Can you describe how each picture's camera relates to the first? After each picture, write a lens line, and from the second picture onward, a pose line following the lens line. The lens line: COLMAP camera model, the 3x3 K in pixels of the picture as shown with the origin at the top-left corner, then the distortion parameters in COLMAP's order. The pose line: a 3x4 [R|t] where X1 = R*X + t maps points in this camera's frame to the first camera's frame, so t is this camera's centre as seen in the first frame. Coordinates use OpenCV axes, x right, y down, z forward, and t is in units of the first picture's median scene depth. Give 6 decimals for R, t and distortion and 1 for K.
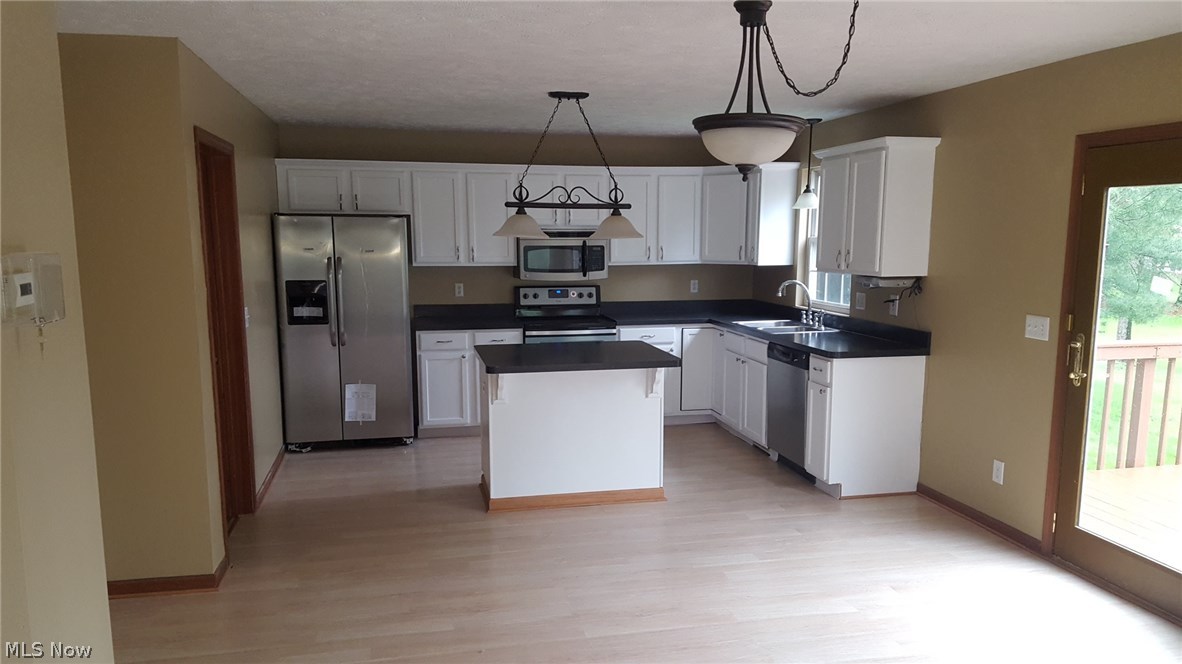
lens RADIAL K [[867.9, 0, 590.5], [0, 867.9, 361.4], [0, 0, 1]] dist [0.201054, -0.340372]
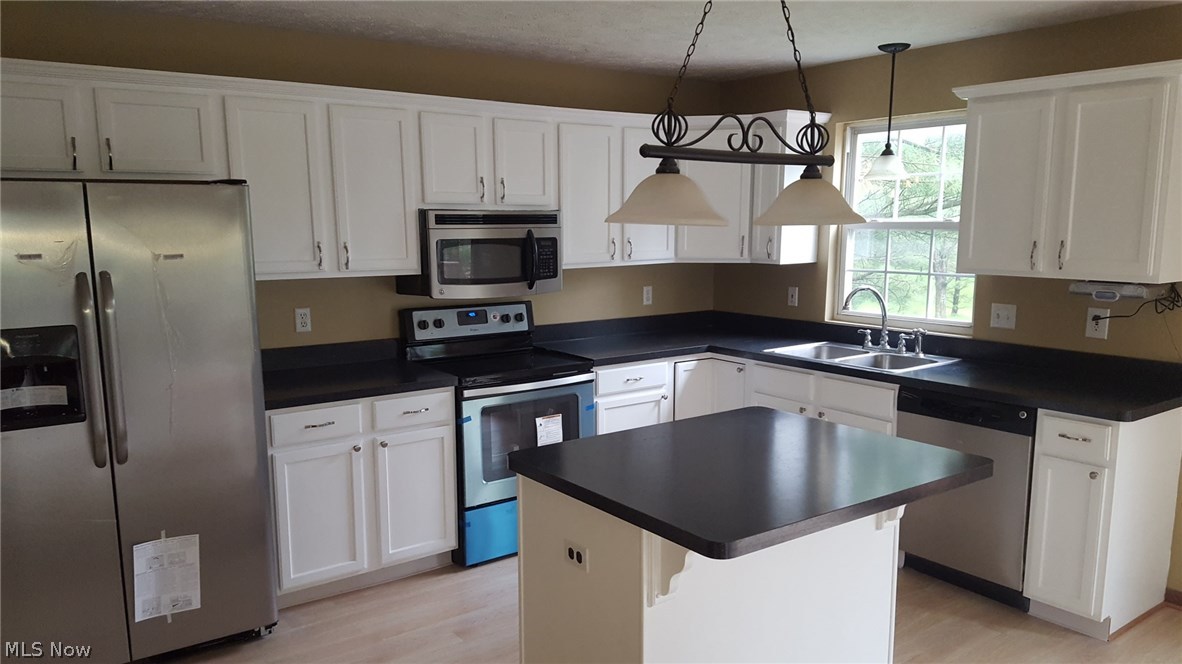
lens RADIAL K [[867.9, 0, 590.5], [0, 867.9, 361.4], [0, 0, 1]] dist [0.201054, -0.340372]
pose [[0.912562, -0.069694, 0.402956, -0.223202], [0.063888, 0.997568, 0.027853, -0.062952], [-0.403918, 0.000326, 0.914795, 0.436900]]
